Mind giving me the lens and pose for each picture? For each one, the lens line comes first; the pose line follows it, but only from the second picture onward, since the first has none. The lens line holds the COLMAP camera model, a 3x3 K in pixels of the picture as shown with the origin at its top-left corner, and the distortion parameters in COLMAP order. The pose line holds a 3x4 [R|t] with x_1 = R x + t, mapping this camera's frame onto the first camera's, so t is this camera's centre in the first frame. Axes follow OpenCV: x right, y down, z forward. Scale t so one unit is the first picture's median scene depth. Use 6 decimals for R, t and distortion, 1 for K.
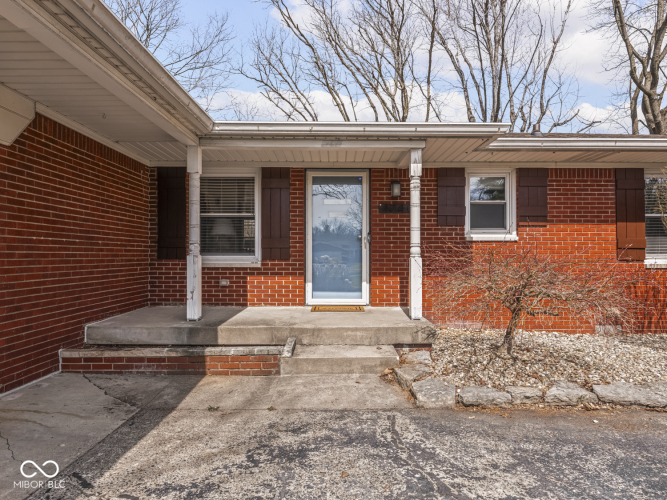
lens RADIAL K [[387.7, 0, 335.4], [0, 387.7, 262.1], [0, 0, 1]] dist [-0.000408, -0.000927]
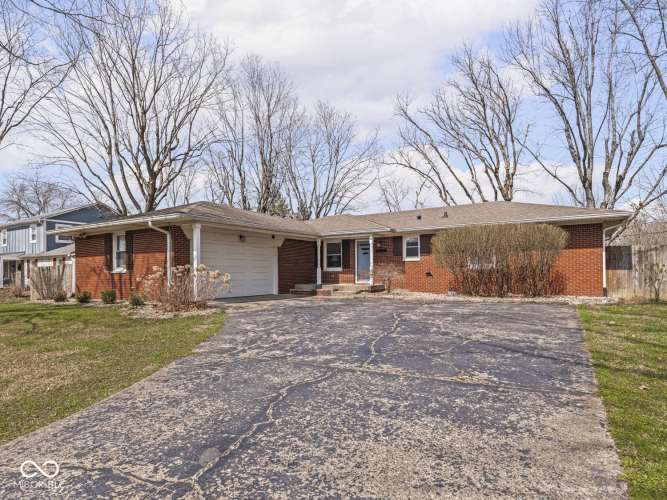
lens RADIAL K [[399.7, 0, 335.8], [0, 399.7, 272.7], [0, 0, 1]] dist [-0.002115, -0.000489]
pose [[0.844318, -0.011515, -0.535719, 1.488418], [0.005326, 0.999900, -0.013098, 0.067134], [0.535816, 0.008205, 0.844295, -1.756379]]
